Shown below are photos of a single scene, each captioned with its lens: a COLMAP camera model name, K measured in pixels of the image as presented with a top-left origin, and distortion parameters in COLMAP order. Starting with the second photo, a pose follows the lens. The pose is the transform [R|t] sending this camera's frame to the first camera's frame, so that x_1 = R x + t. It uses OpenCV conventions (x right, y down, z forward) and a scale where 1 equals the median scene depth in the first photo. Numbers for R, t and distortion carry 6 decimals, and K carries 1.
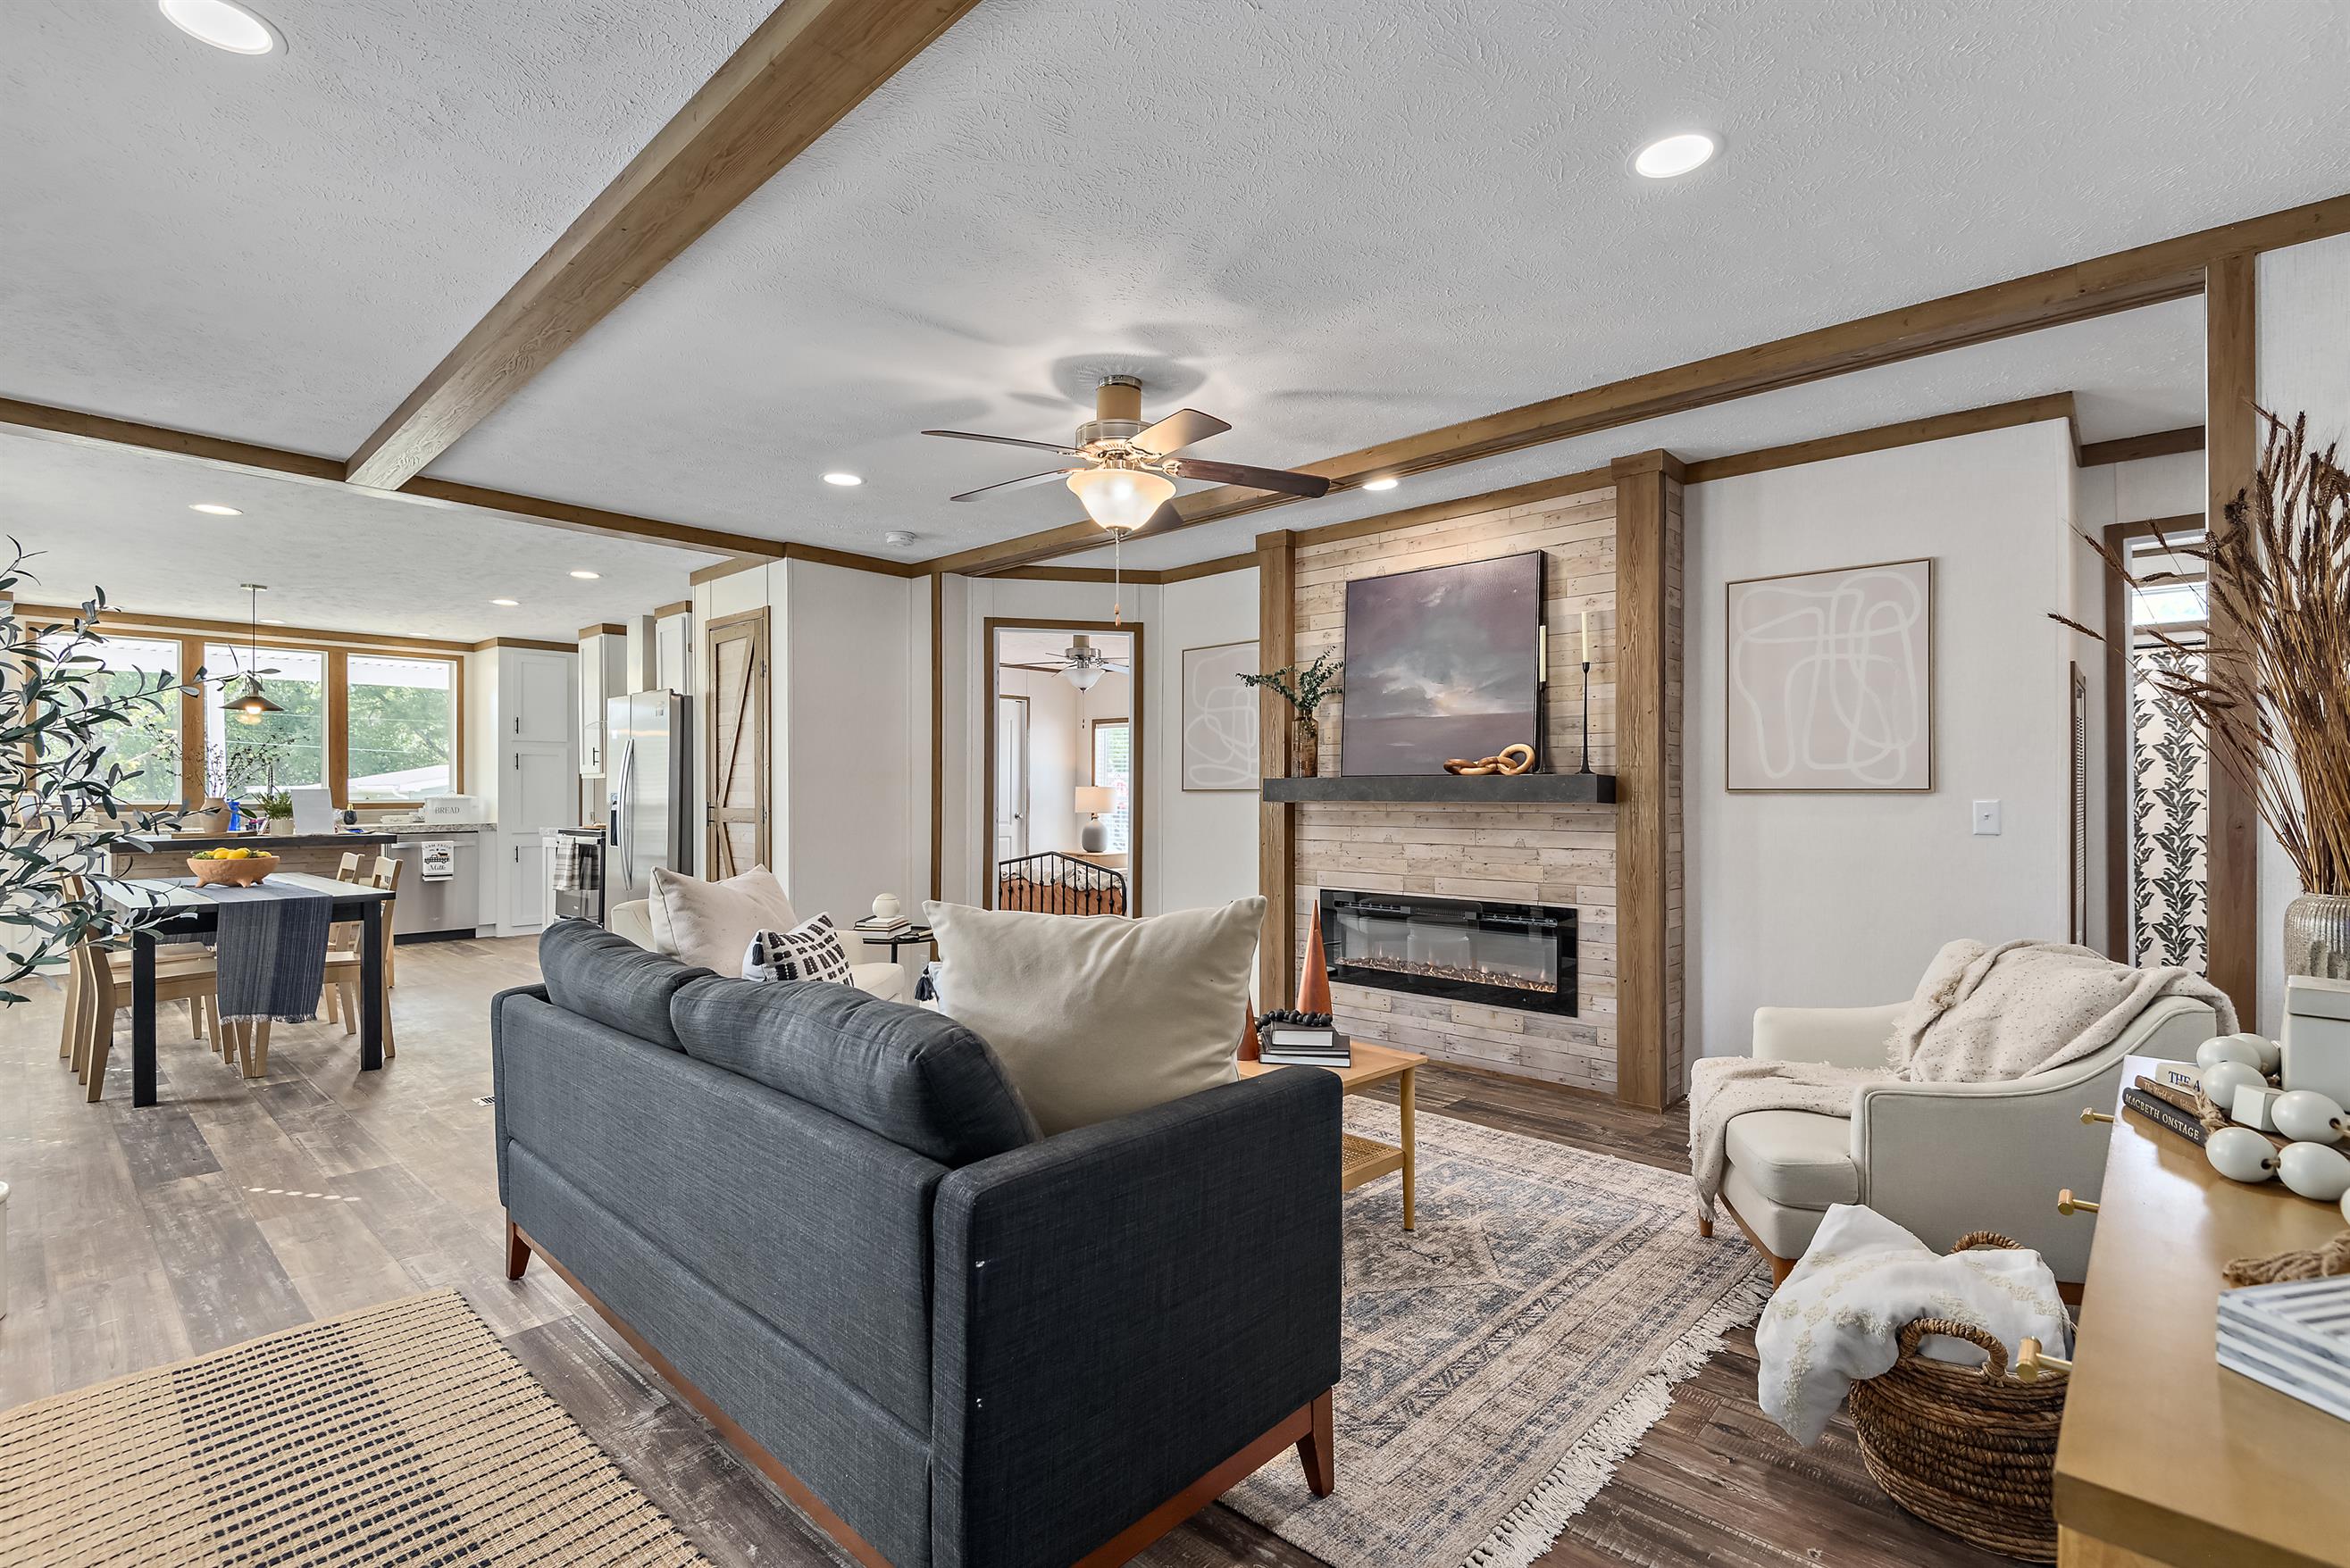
lens RADIAL K [[1061.9, 0, 1164.4], [0, 1061.9, 788.8], [0, 0, 1]] dist [0.033460, -0.016936]
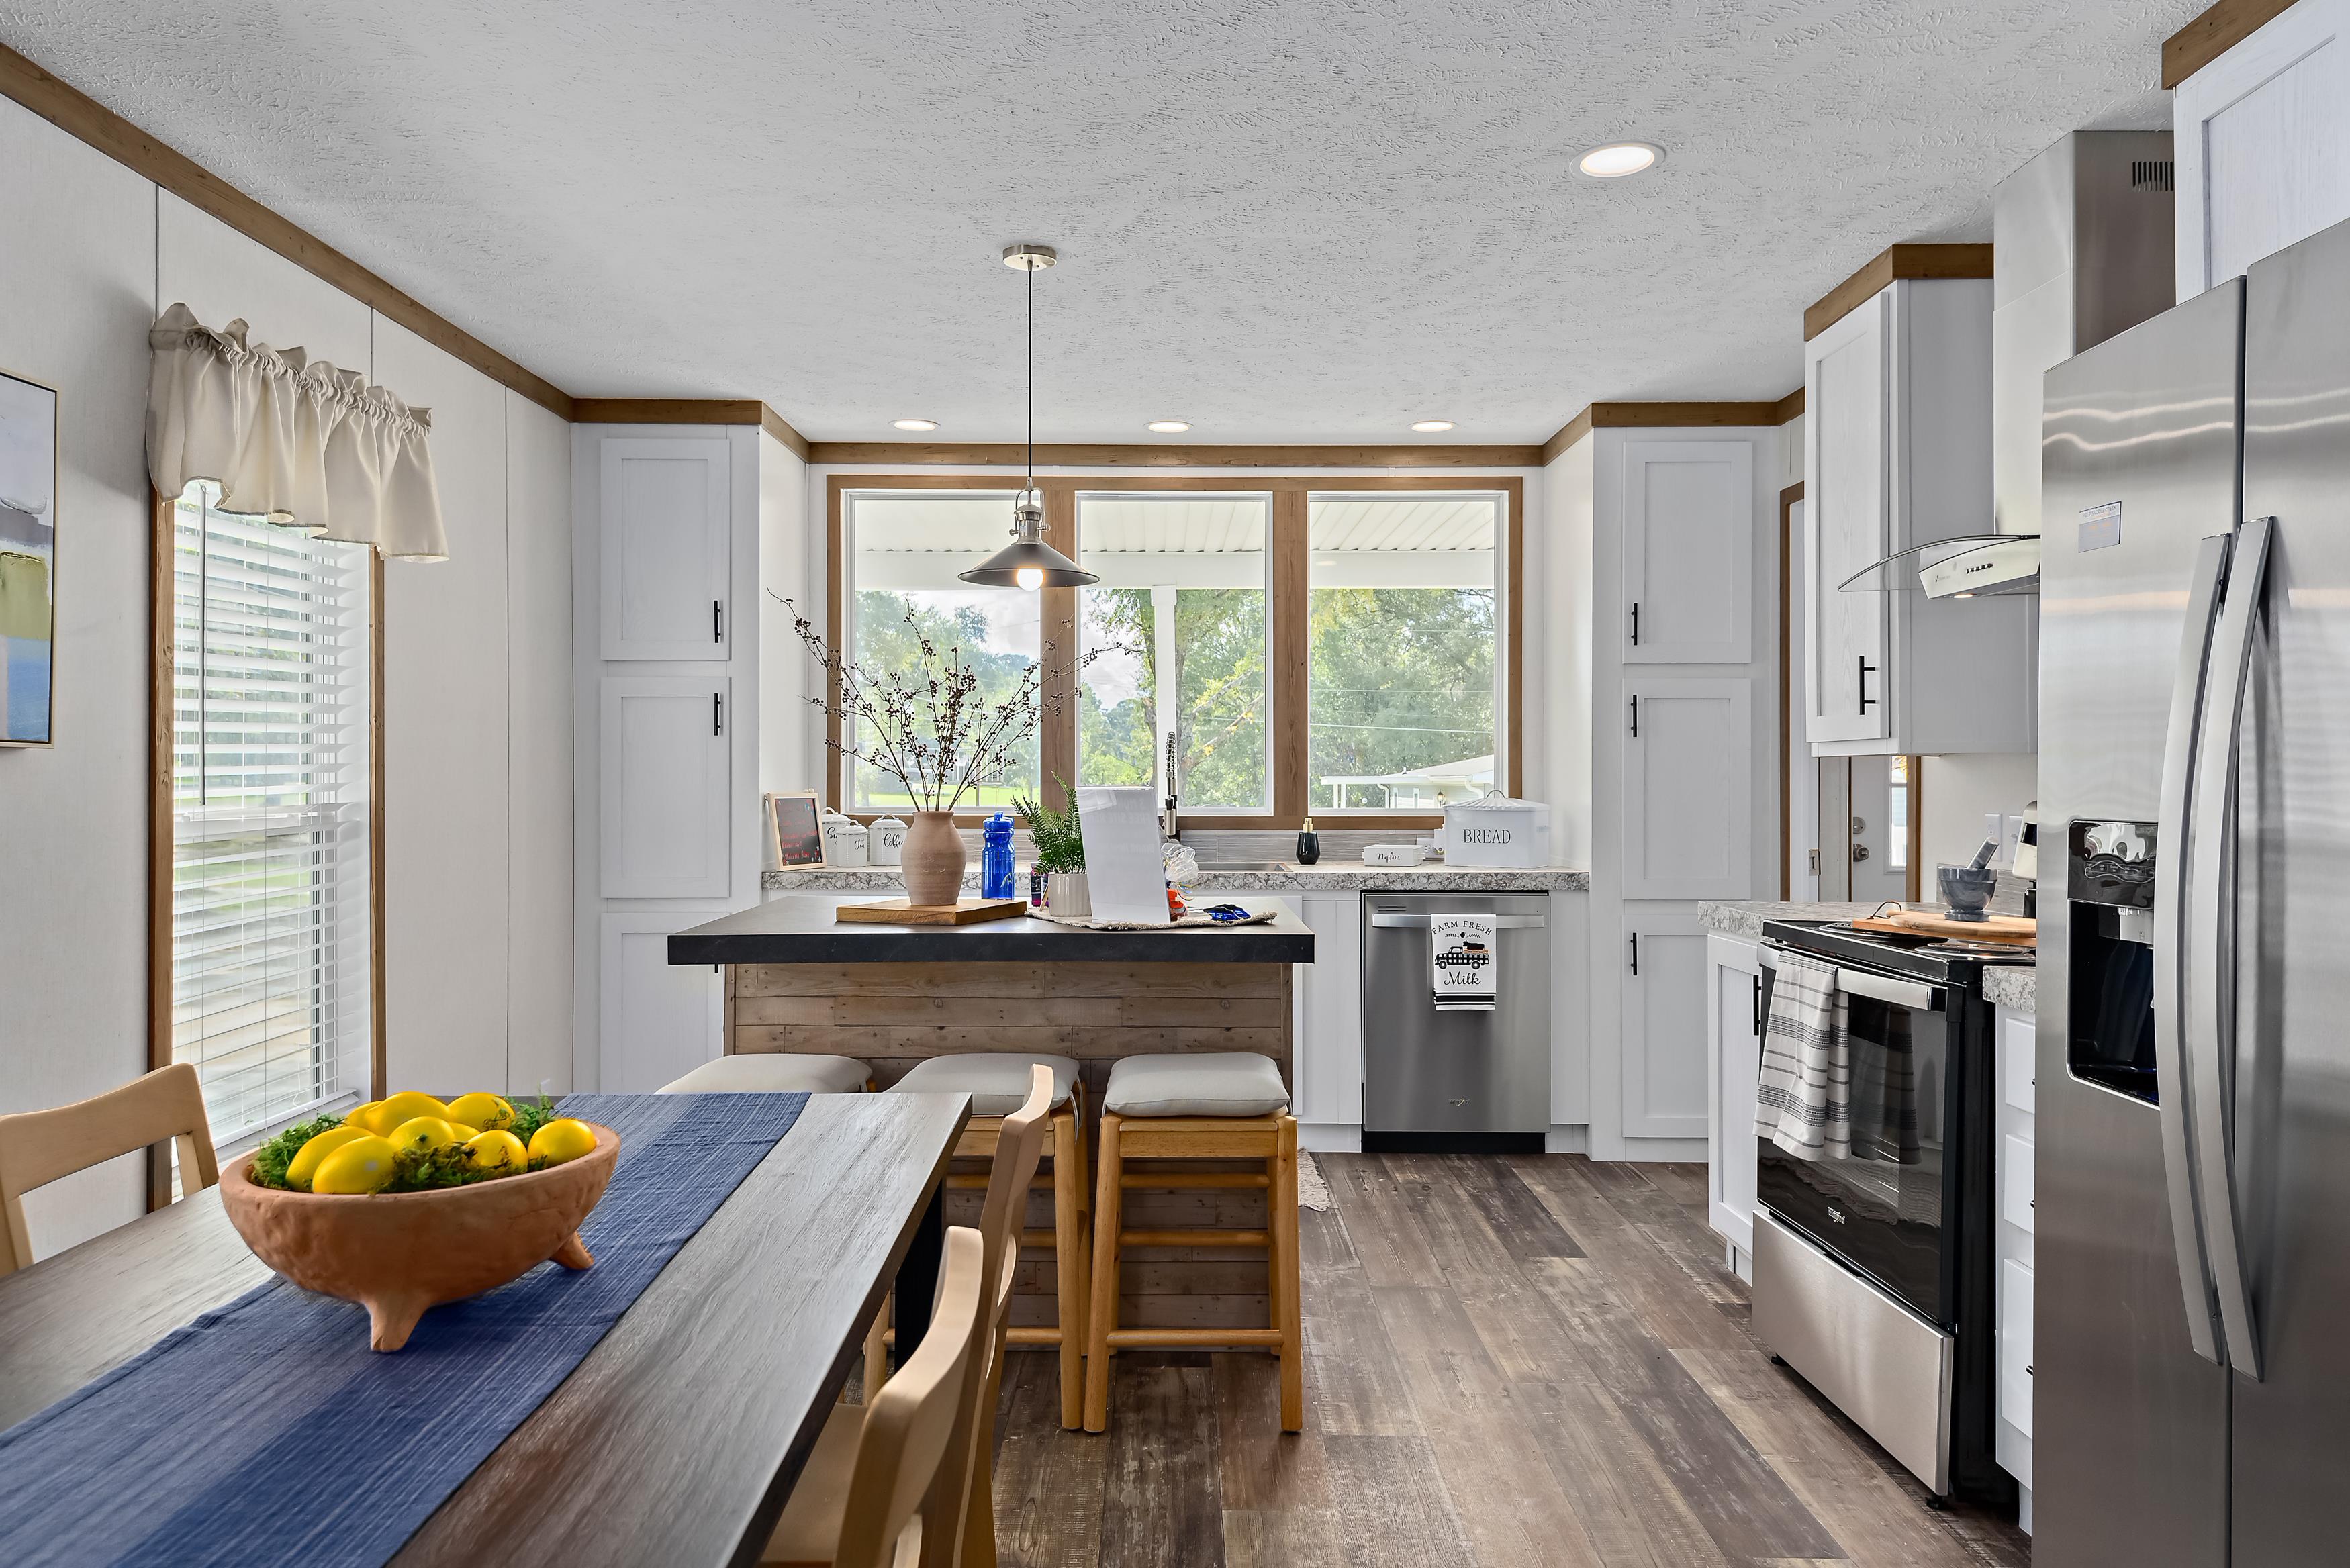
lens RADIAL K [[1509.2, 0, 1162.2], [0, 1509.2, 772.9], [0, 0, 1]] dist [0.008426, 0.000627]
pose [[0.673504, -0.001802, -0.739181, -0.325671], [-0.001702, 0.999991, -0.003989, -0.002474], [0.739182, 0.003945, 0.673495, 0.523370]]
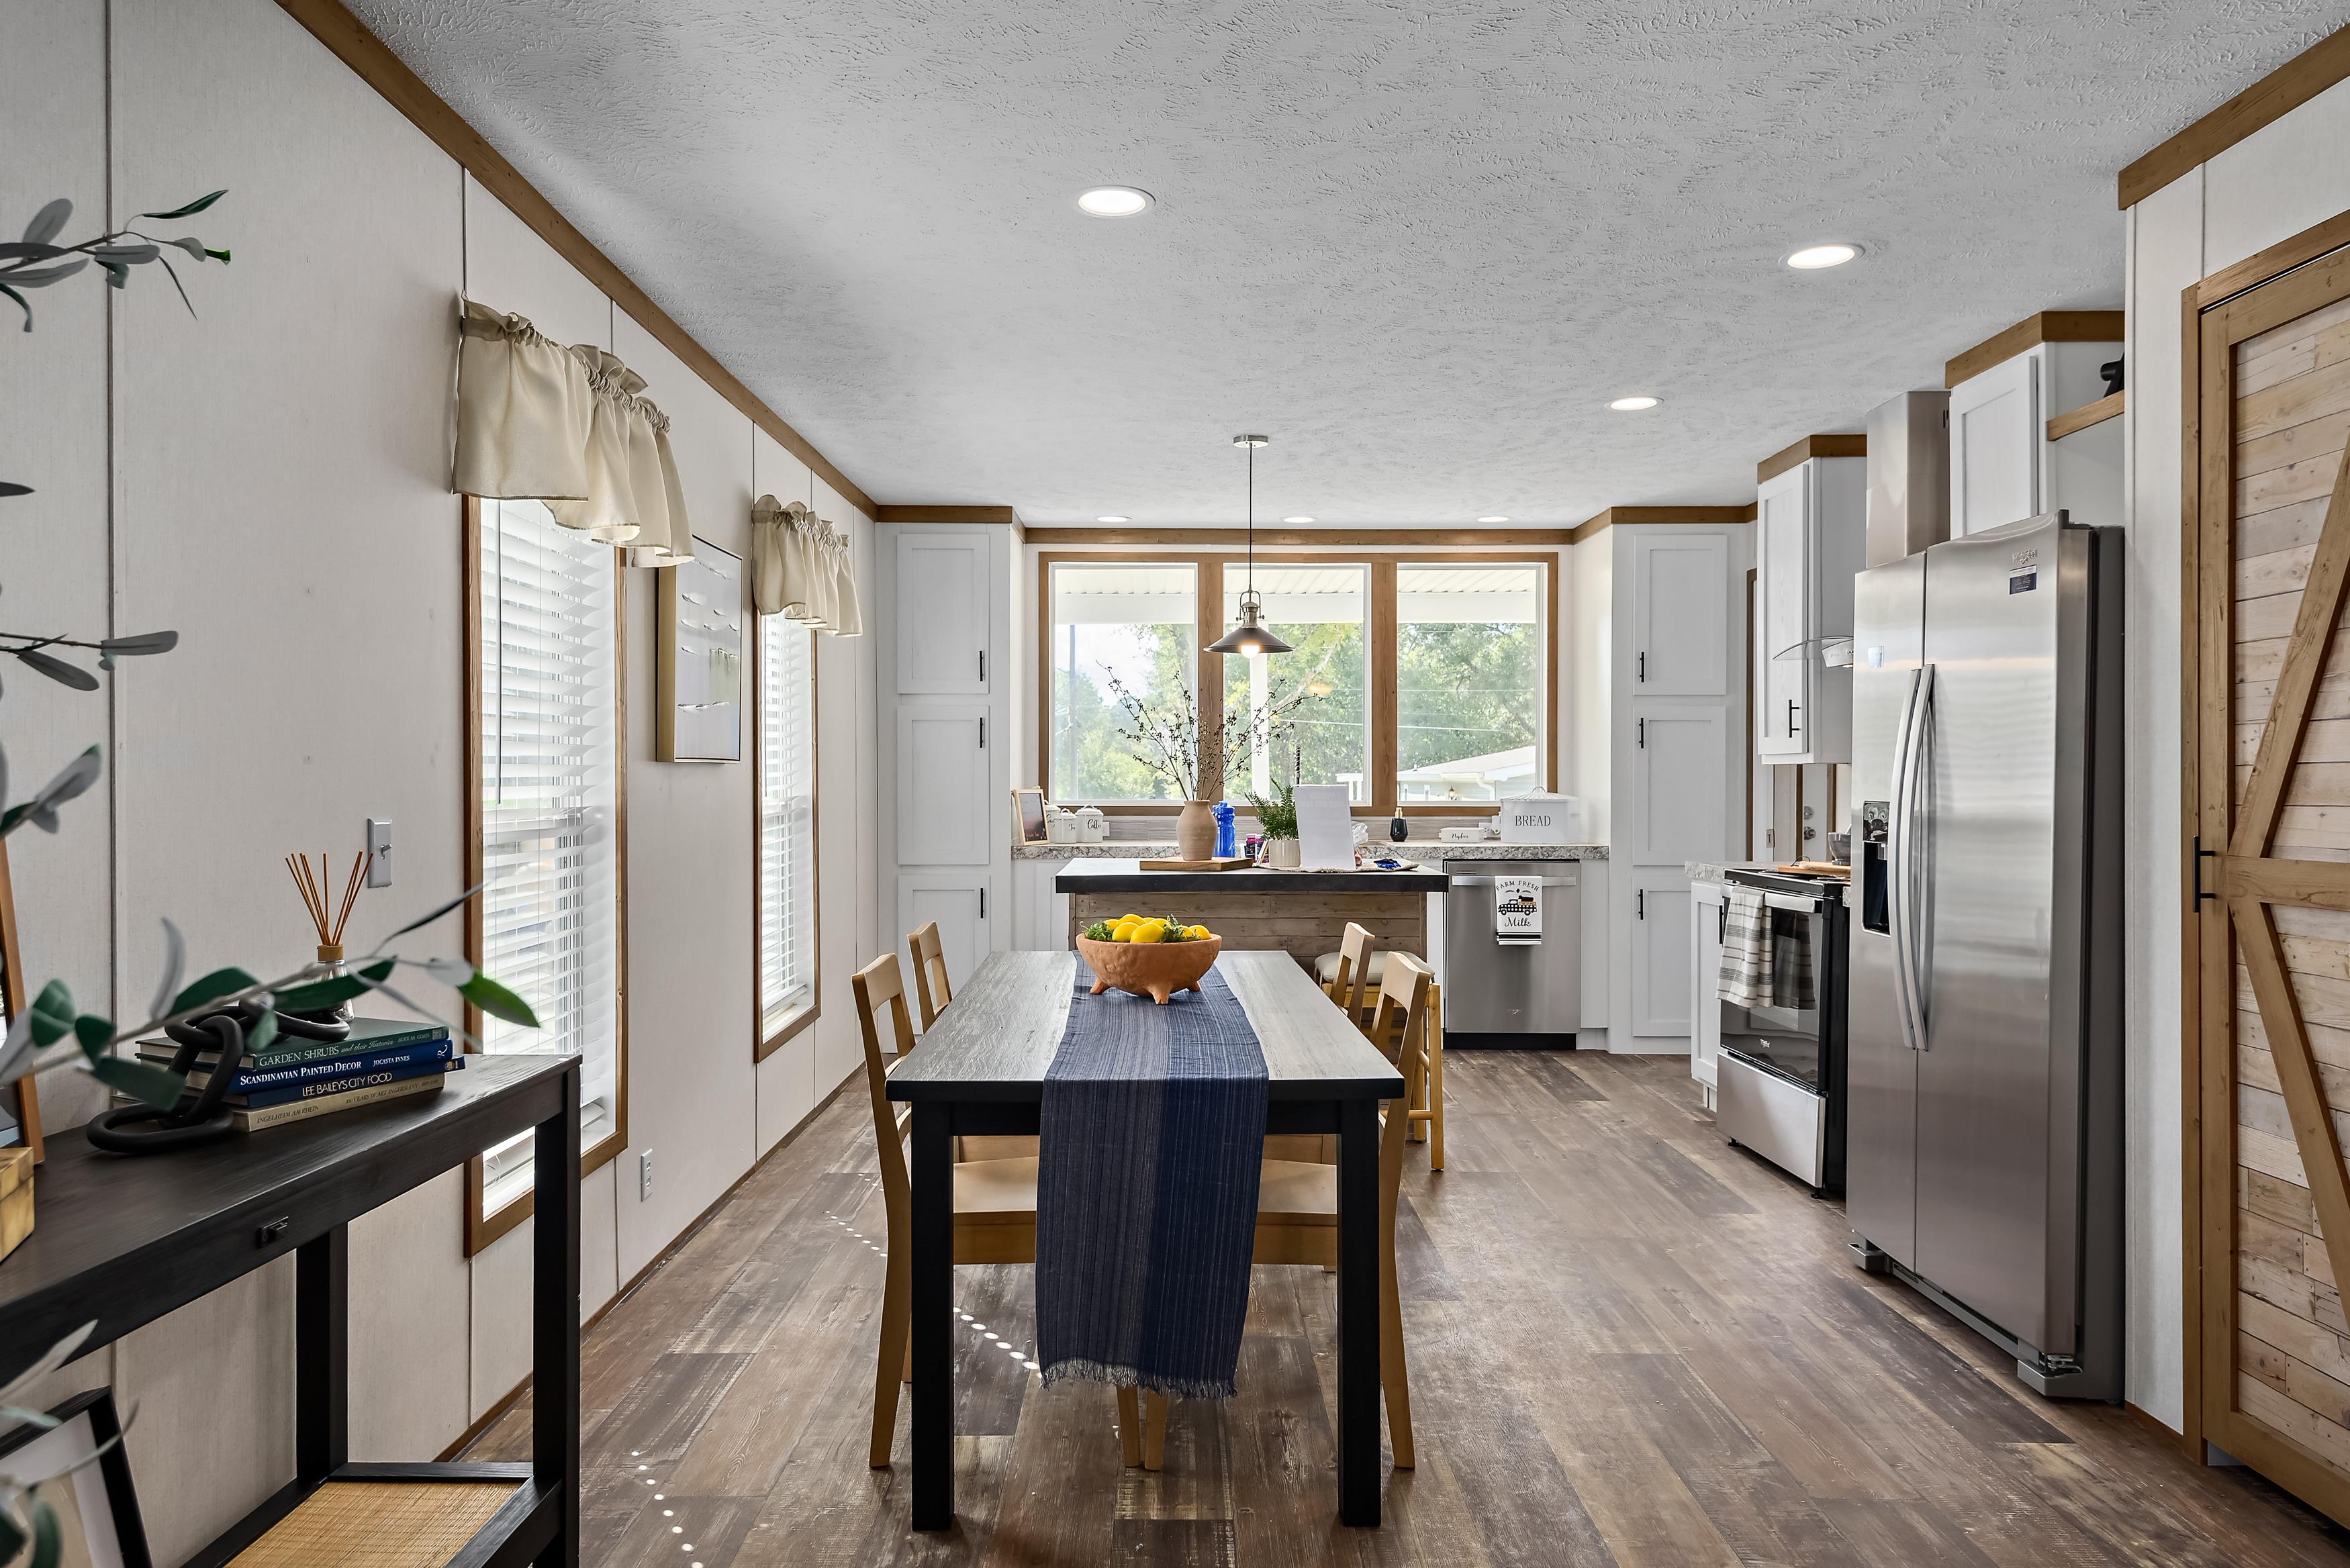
lens RADIAL K [[1517.3, 0, 1162.6], [0, 1517.3, 784.3], [0, 0, 1]] dist [0.004679, 0.000457]
pose [[0.673859, 0.004805, -0.738845, -0.208094], [-0.001022, 0.999984, 0.005571, -0.003924], [0.738859, -0.002999, 0.673853, 0.316959]]
